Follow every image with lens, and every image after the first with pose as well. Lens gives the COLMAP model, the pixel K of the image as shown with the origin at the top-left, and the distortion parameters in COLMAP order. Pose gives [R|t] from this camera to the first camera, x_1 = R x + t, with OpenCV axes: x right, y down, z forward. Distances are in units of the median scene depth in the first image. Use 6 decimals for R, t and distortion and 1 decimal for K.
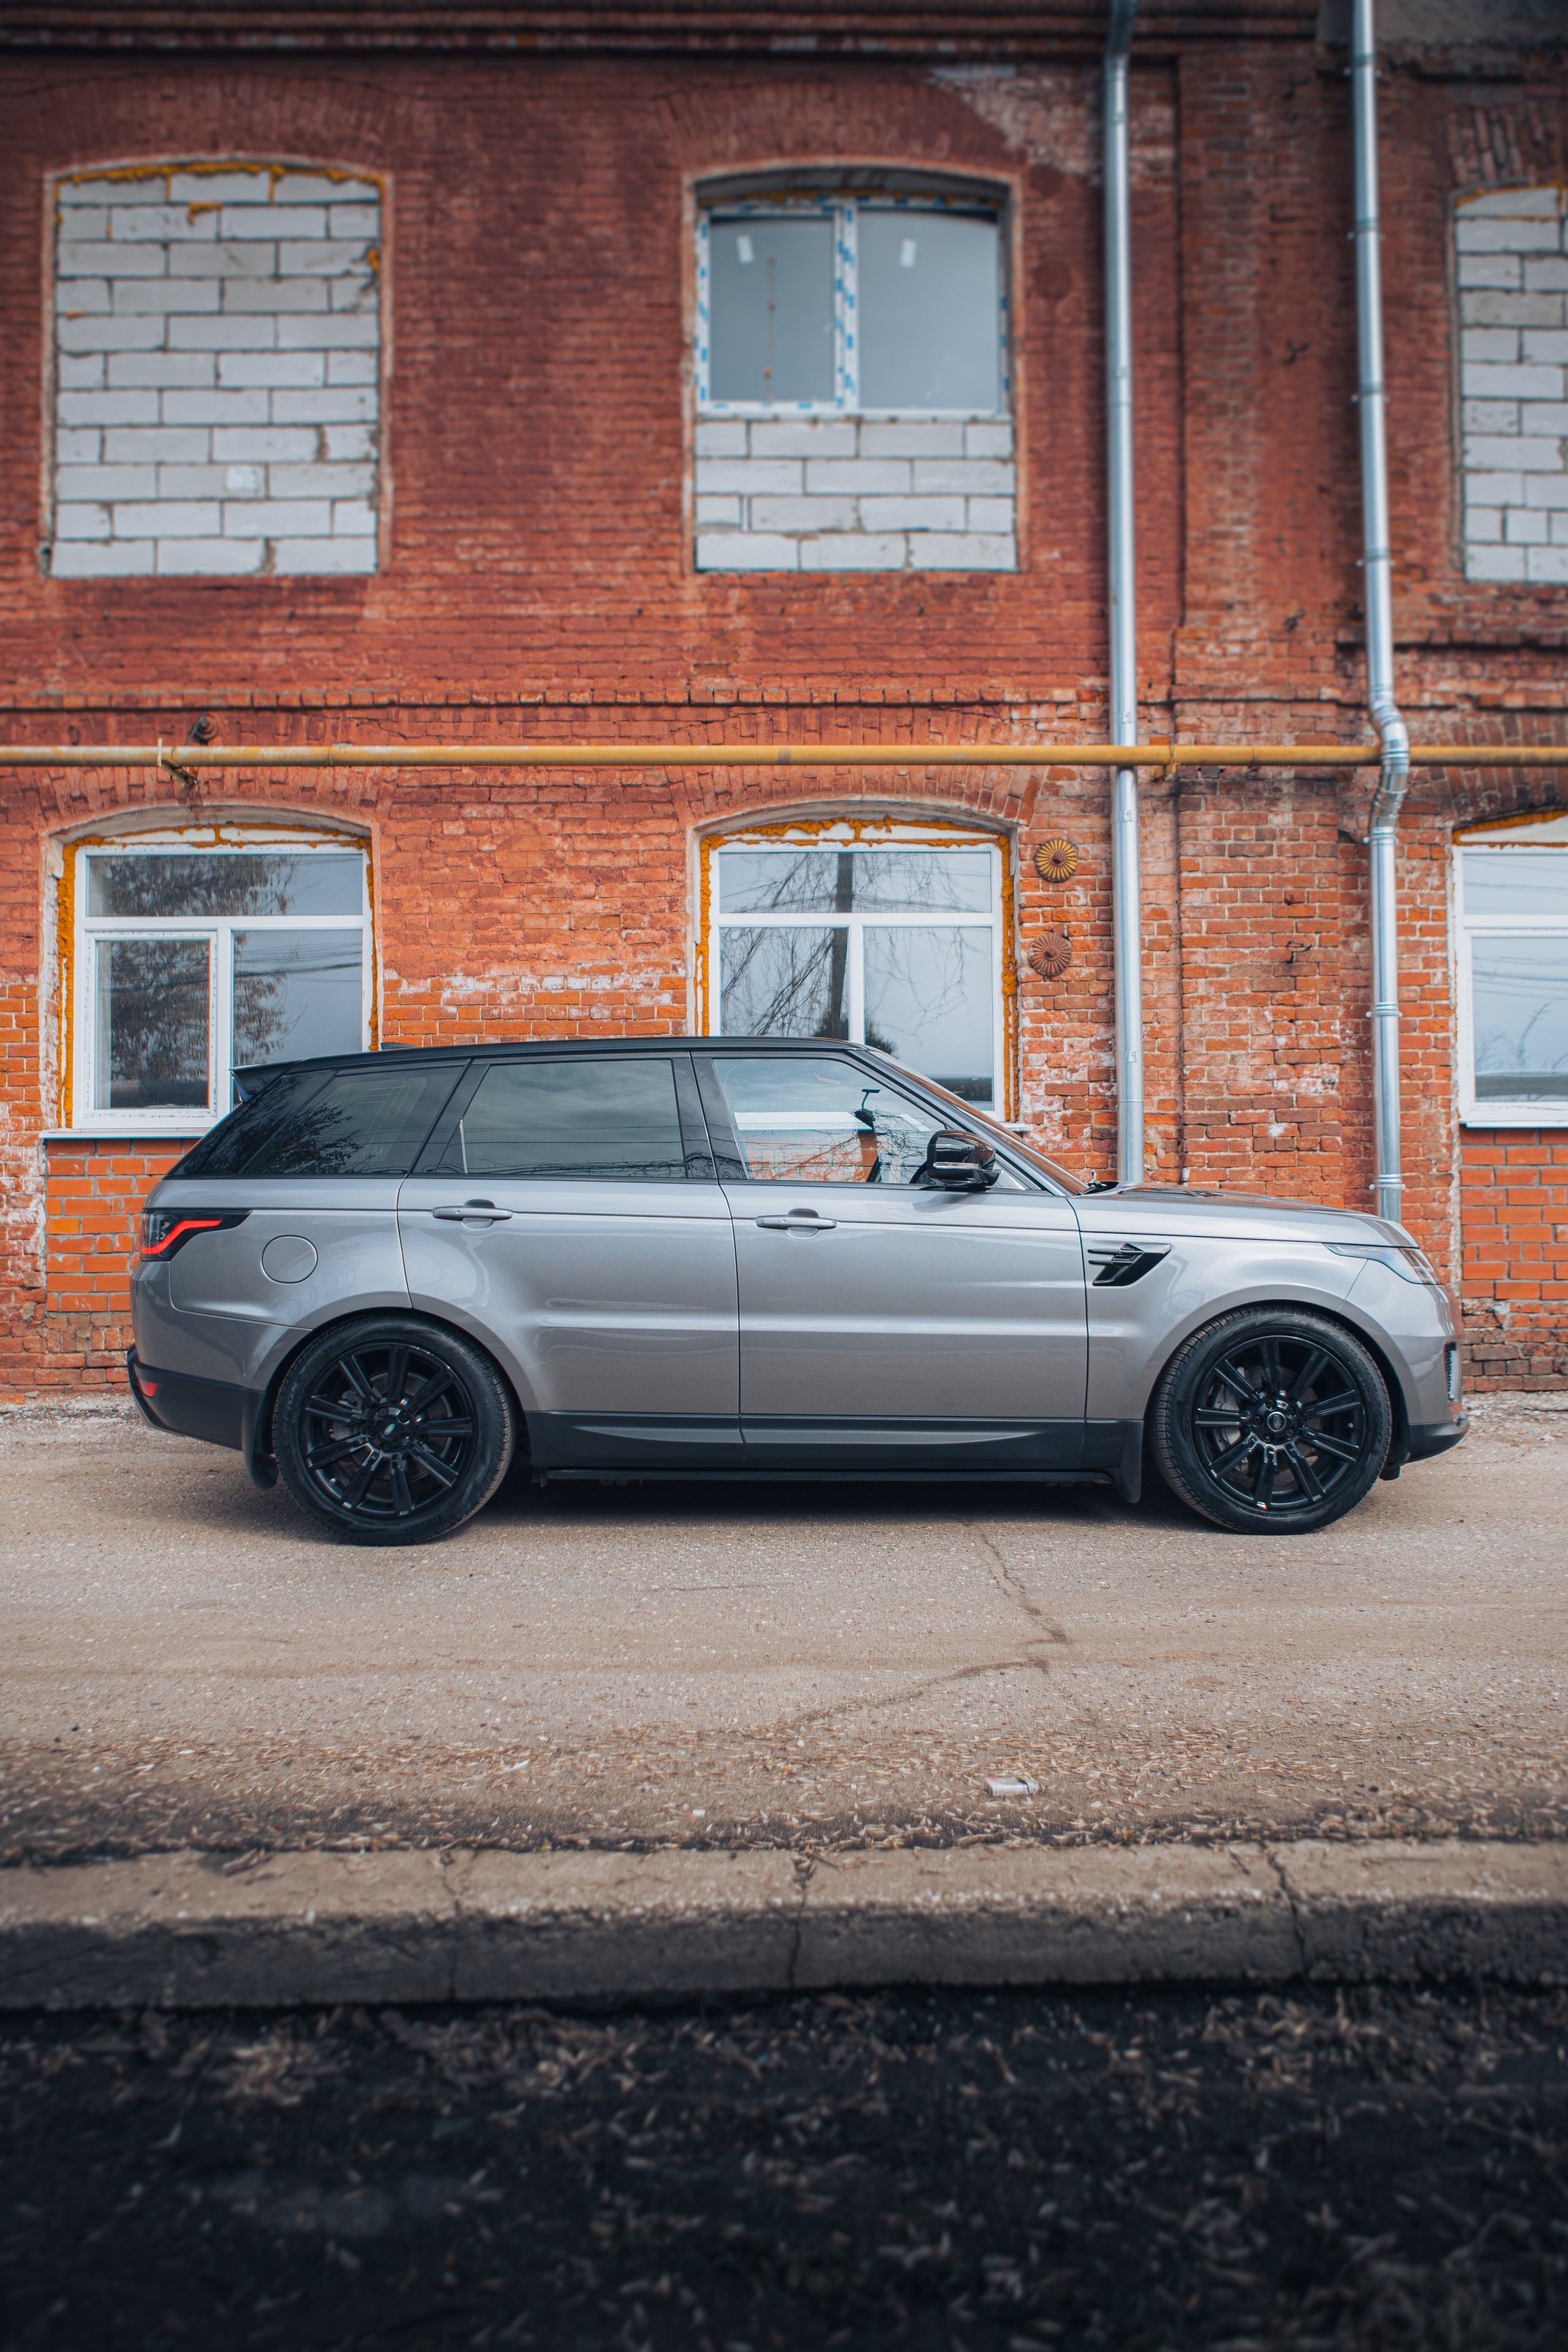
lens RADIAL K [[1654.5, 0, 784.0], [0, 1654.5, 1176.0], [0, 0, 1]] dist [-0.035828, 0.022482]
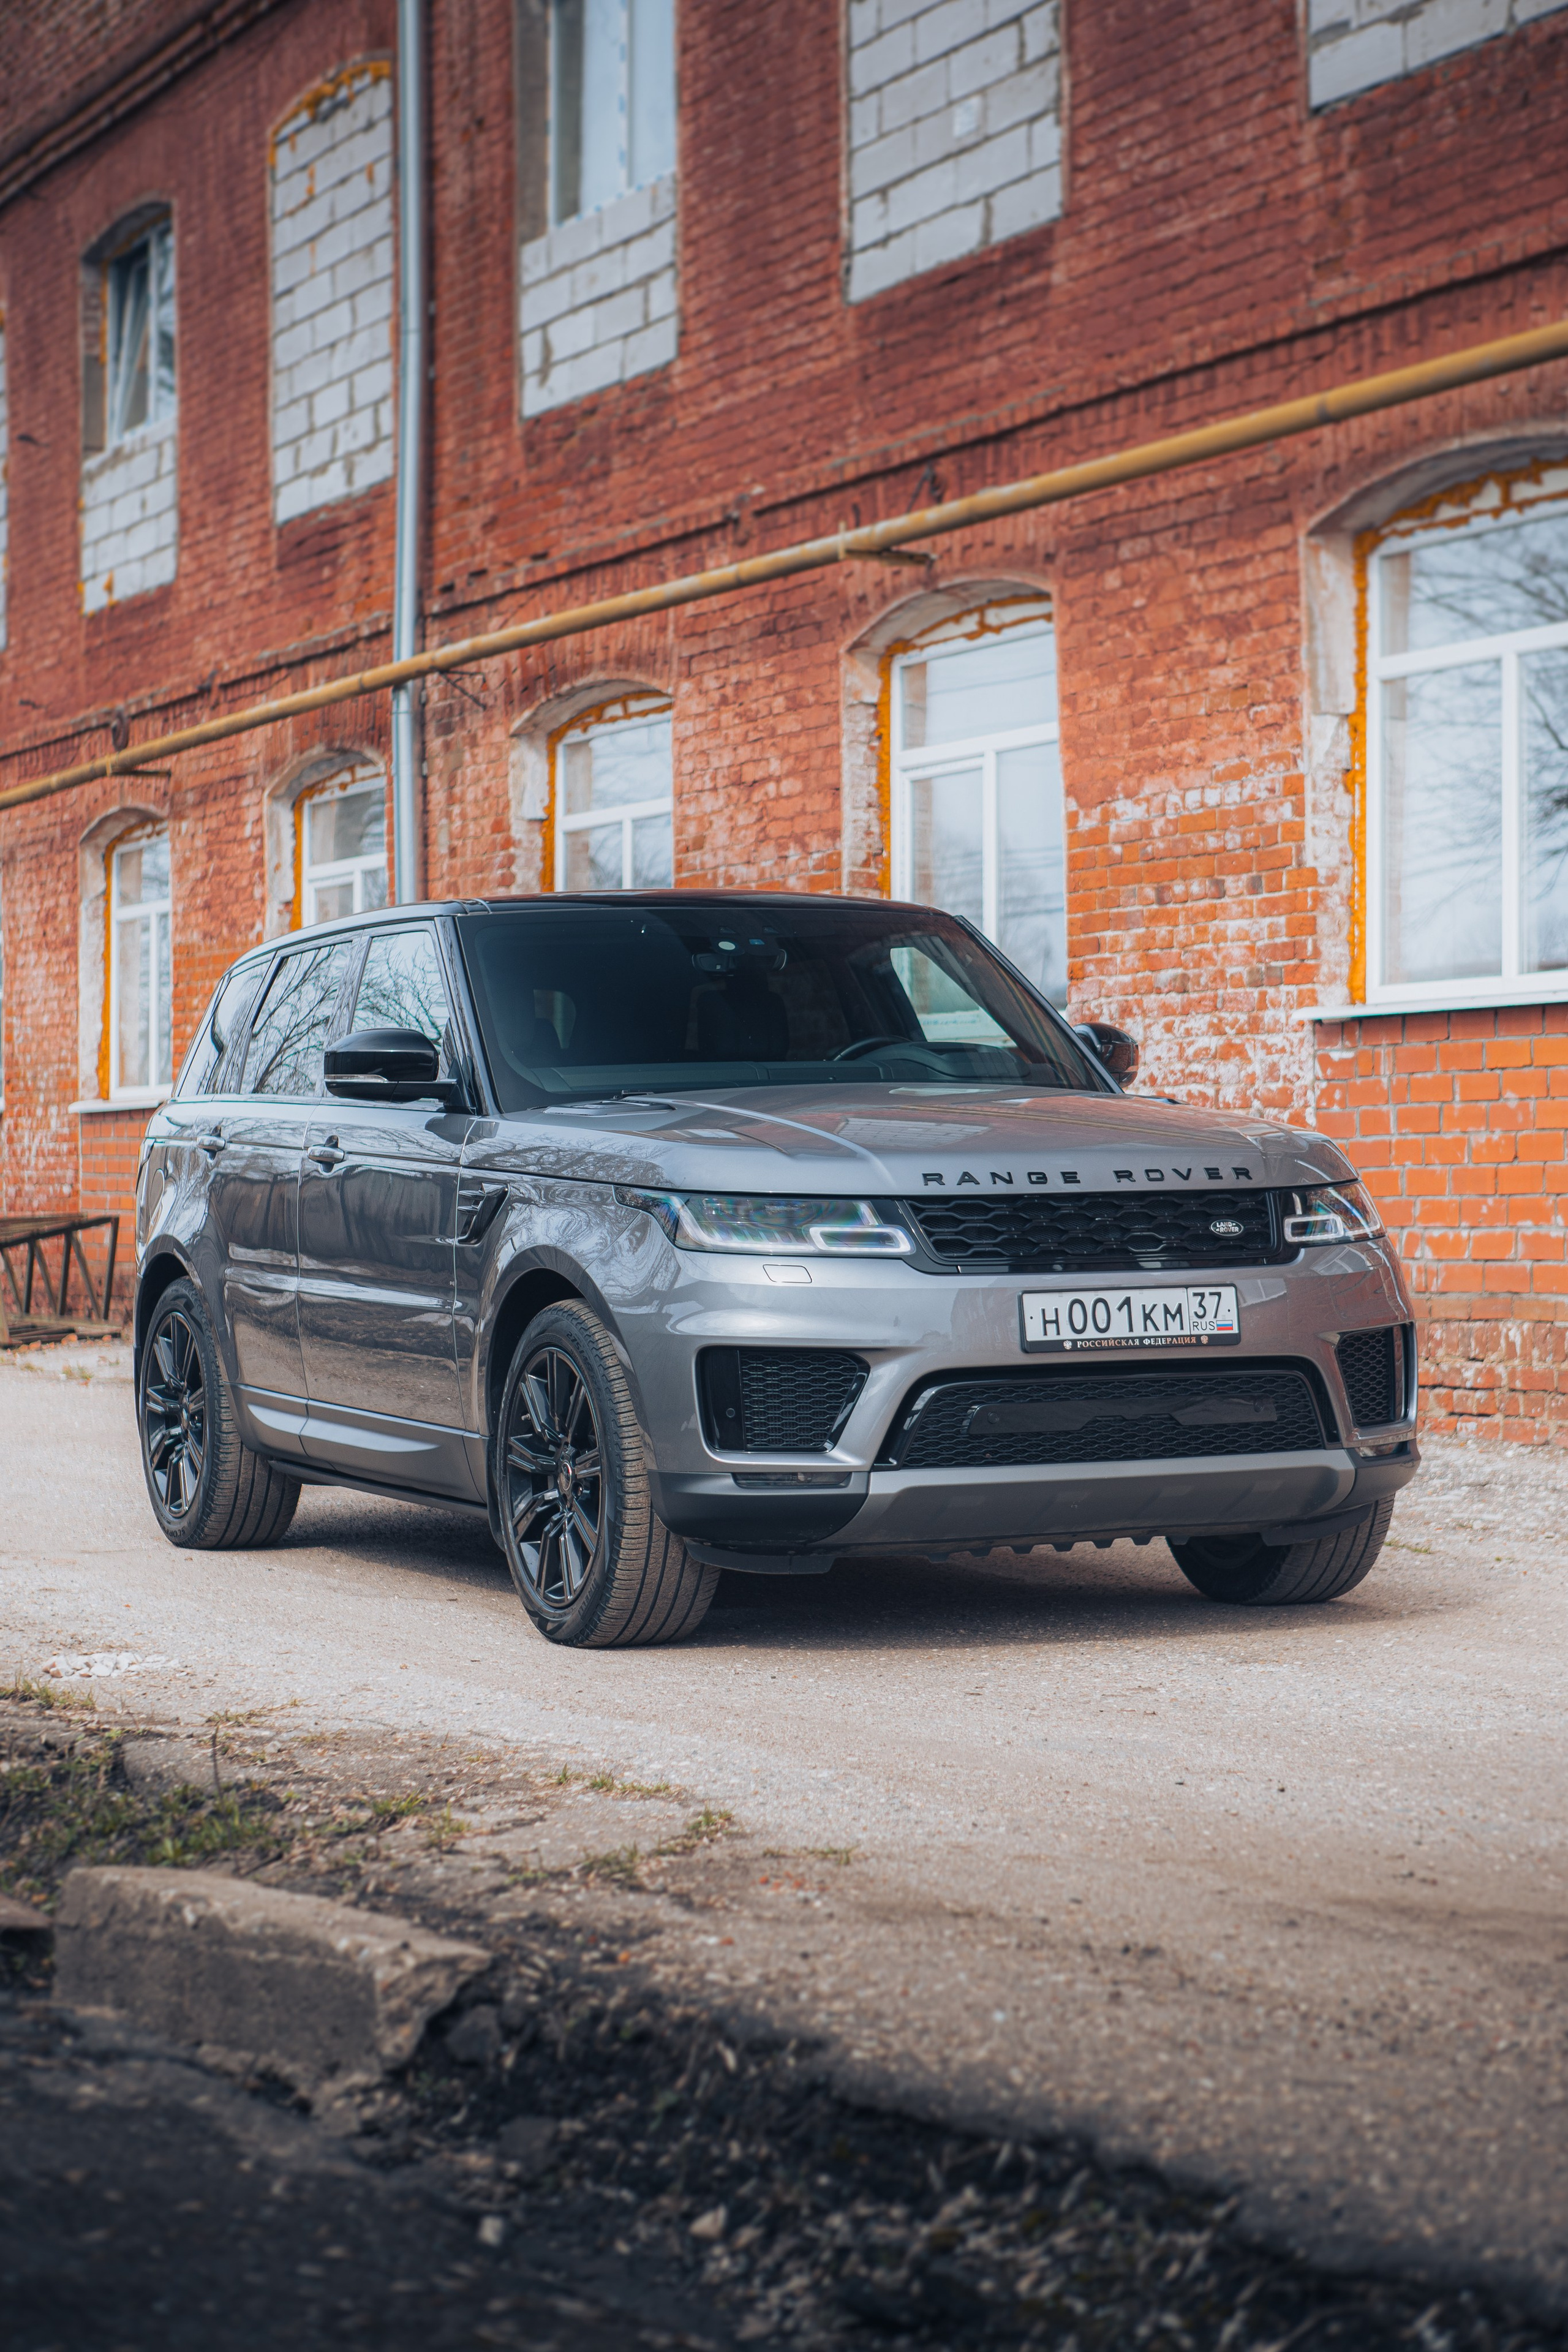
lens RADIAL K [[4453.9, 0, 784.0], [0, 4453.9, 1176.0], [0, 0, 1]] dist [-0.084096, -0.189223]
pose [[0.407922, 0.004984, -0.913003, 1.387336], [0.031104, 0.999329, 0.019352, -0.006845], [0.912487, -0.036292, 0.407493, 0.128514]]
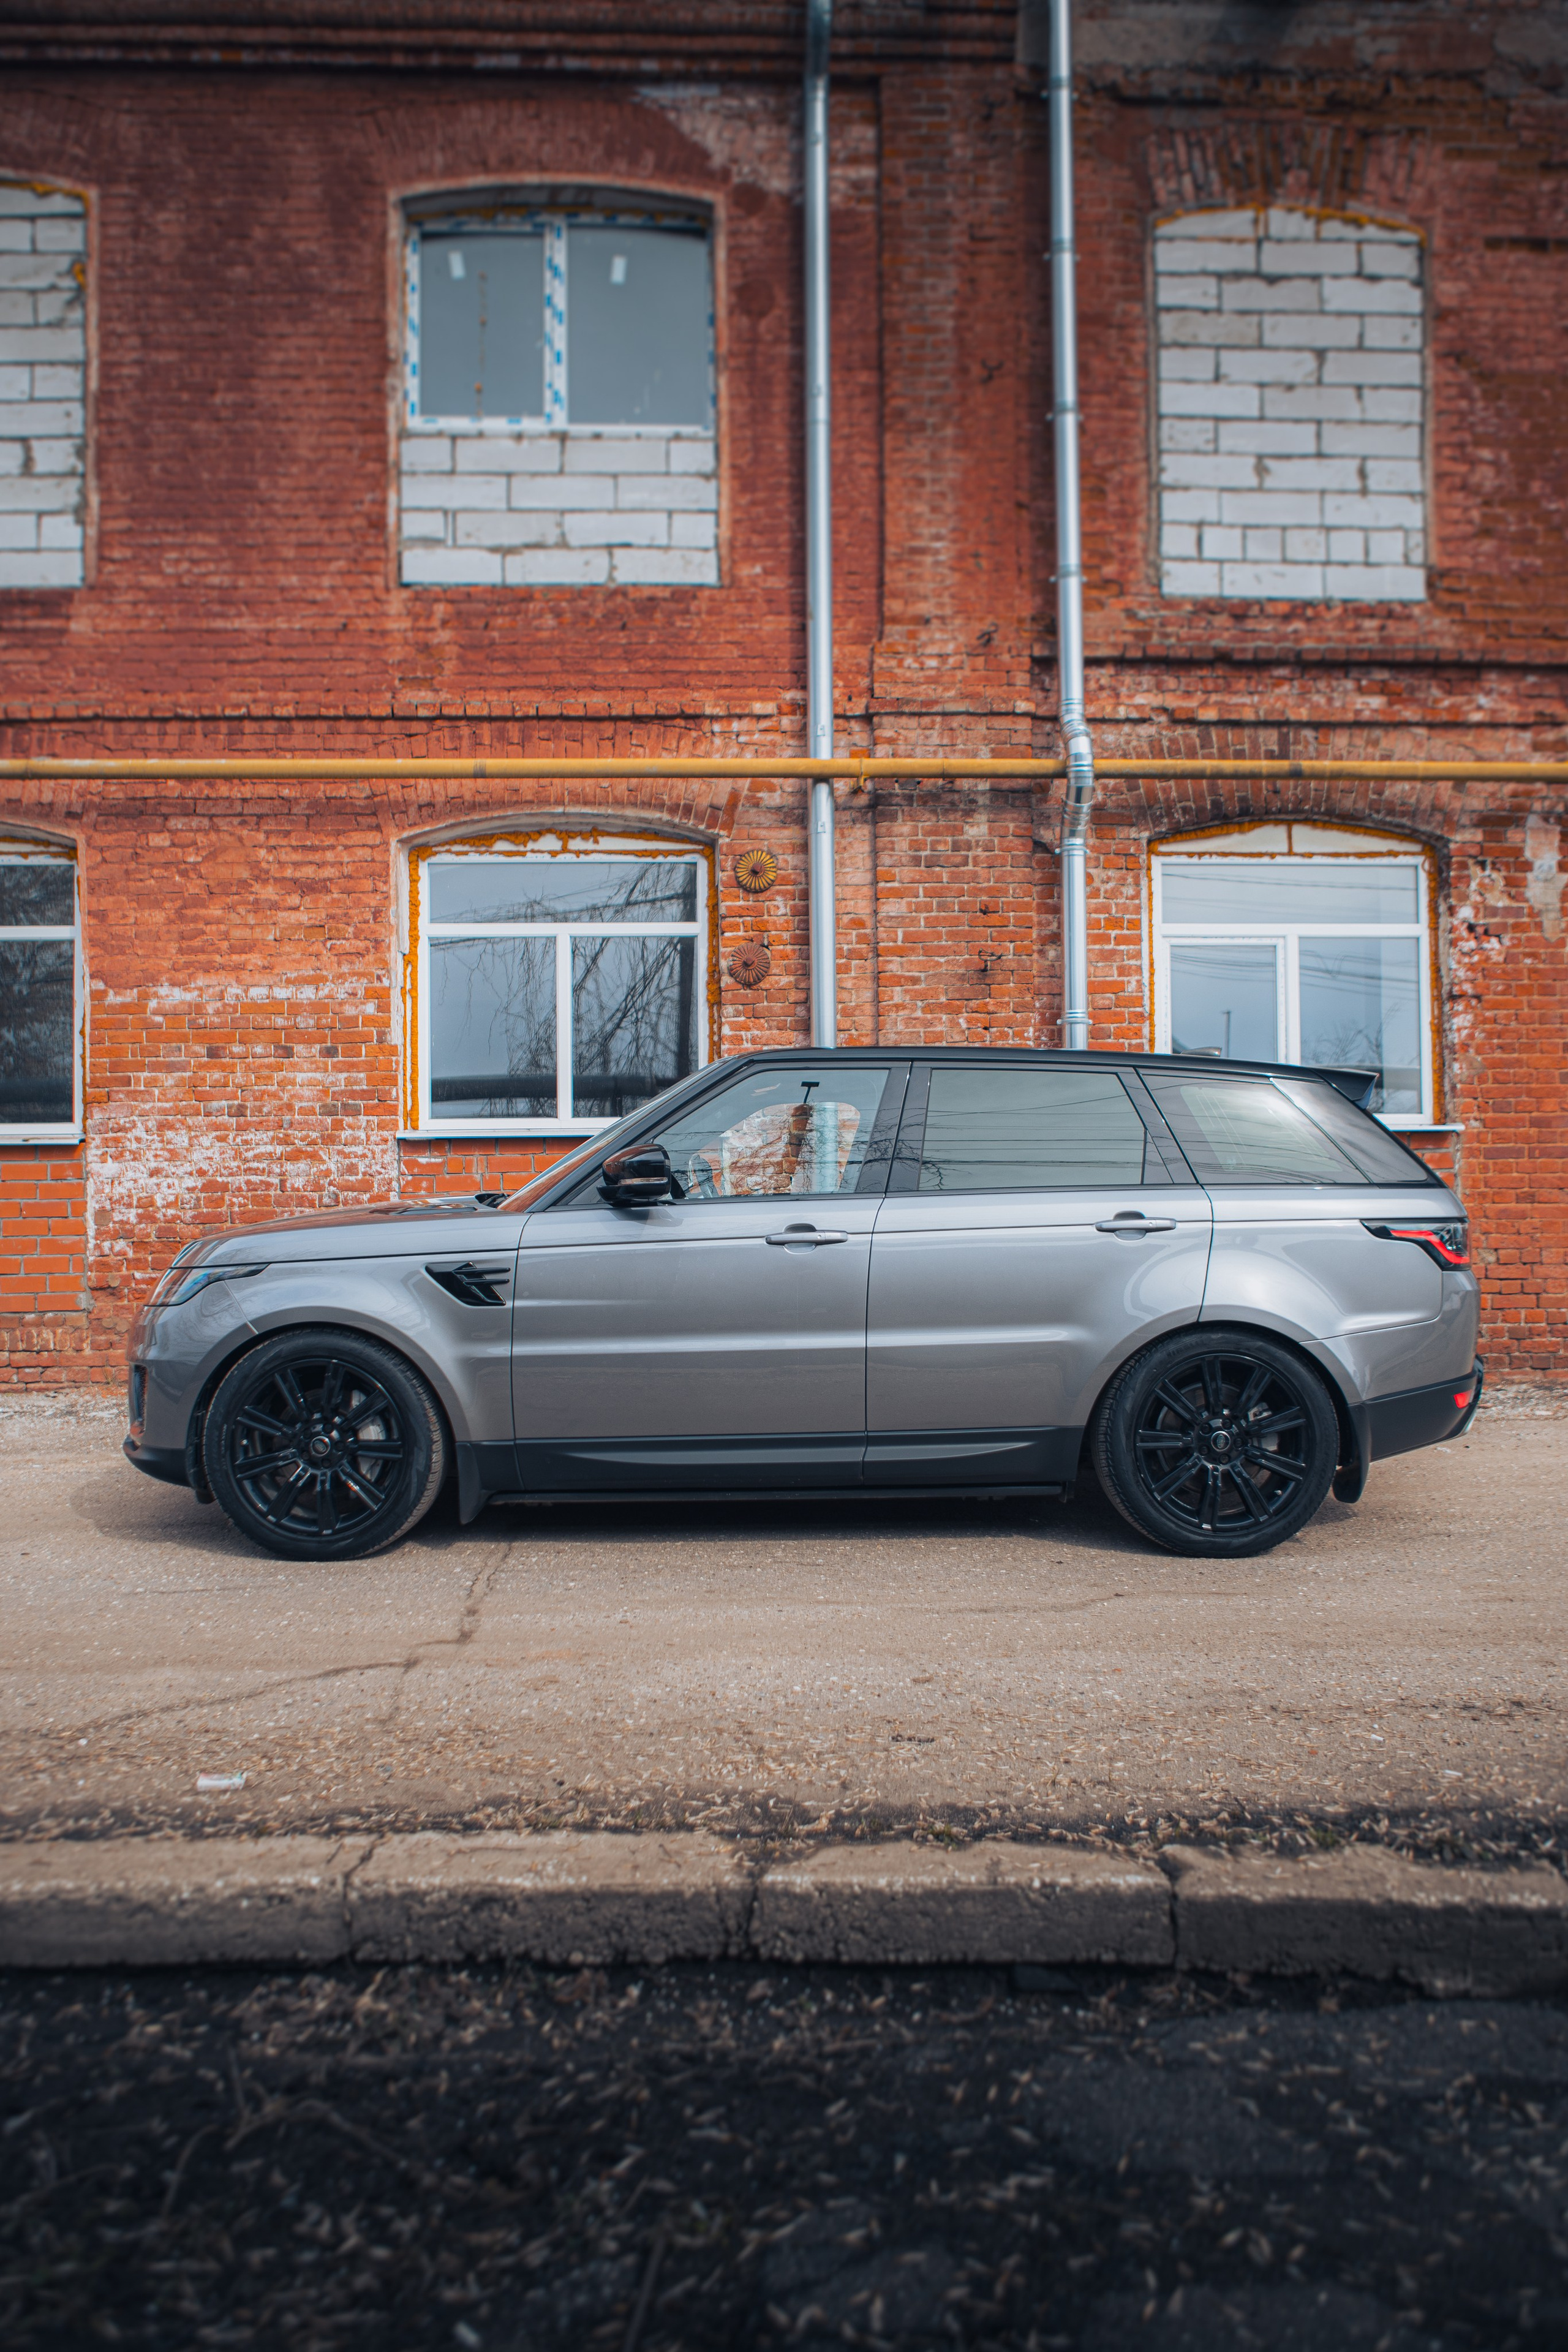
lens RADIAL K [[1652.7, 0, 787.3], [0, 1652.7, 1186.1], [0, 0, 1]] dist [-0.032395, 0.018511]
pose [[0.999702, -0.003515, 0.024175, 0.159123], [0.003231, 0.999926, 0.011752, -0.008571], [-0.024215, -0.011671, 0.999639, -0.022007]]
